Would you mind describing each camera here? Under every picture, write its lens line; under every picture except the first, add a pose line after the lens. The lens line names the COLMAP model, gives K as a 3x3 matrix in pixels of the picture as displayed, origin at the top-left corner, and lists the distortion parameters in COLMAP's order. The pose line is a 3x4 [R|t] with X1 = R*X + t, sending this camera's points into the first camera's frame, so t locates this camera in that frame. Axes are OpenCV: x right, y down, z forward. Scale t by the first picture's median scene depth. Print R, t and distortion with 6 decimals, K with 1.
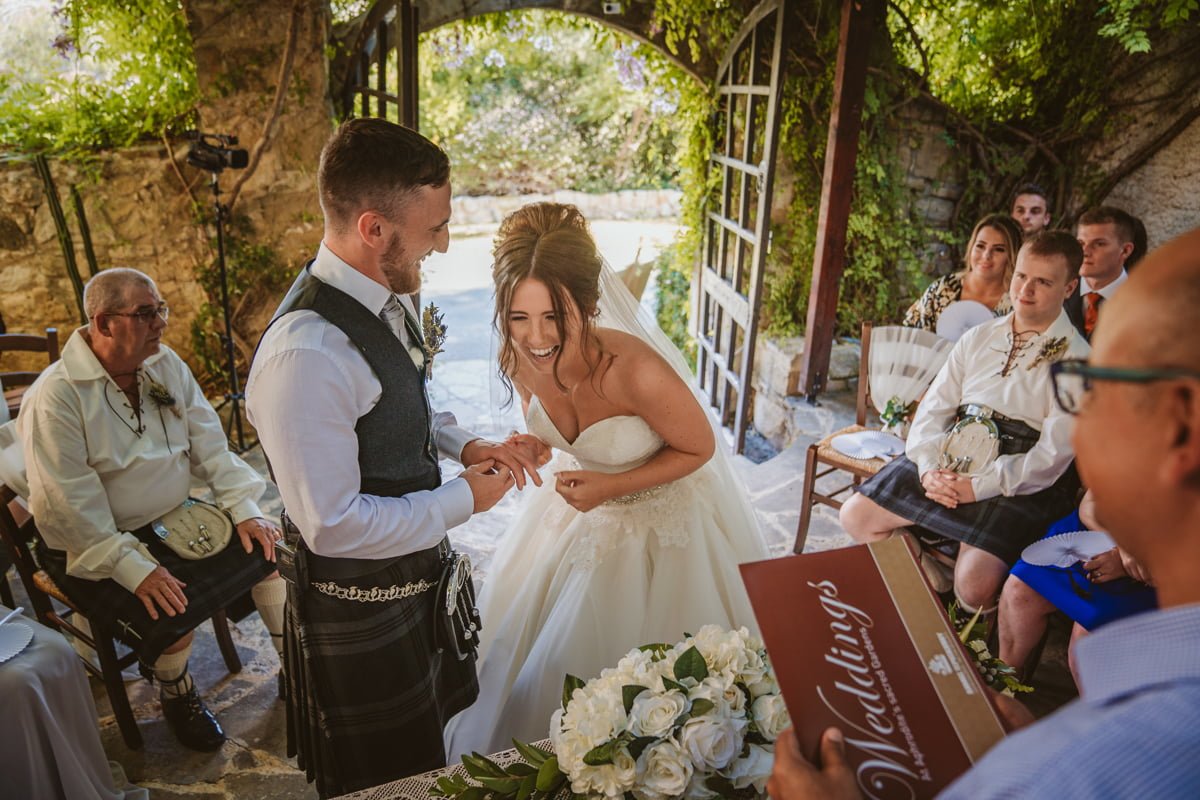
lens RADIAL K [[789.8, 0, 590.1], [0, 789.8, 380.6], [0, 0, 1]] dist [-0.134354, 0.088119]
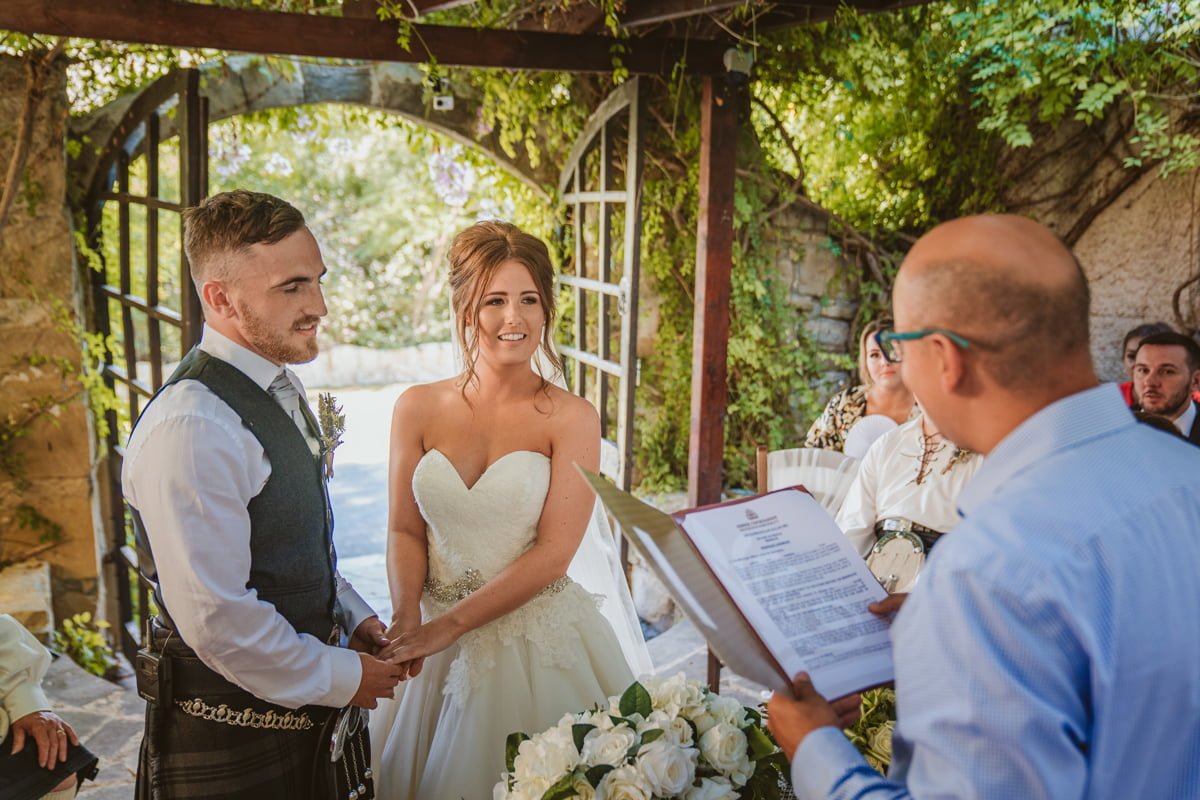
lens RADIAL K [[1172.9, 0, 568.5], [0, 1172.9, 398.8], [0, 0, 1]] dist [-0.078572, 0.274667]
pose [[0.981698, -0.033554, 0.187464, -0.072611], [0.072013, 0.976672, -0.202299, 0.090734], [-0.176303, 0.212097, 0.961214, -0.168691]]
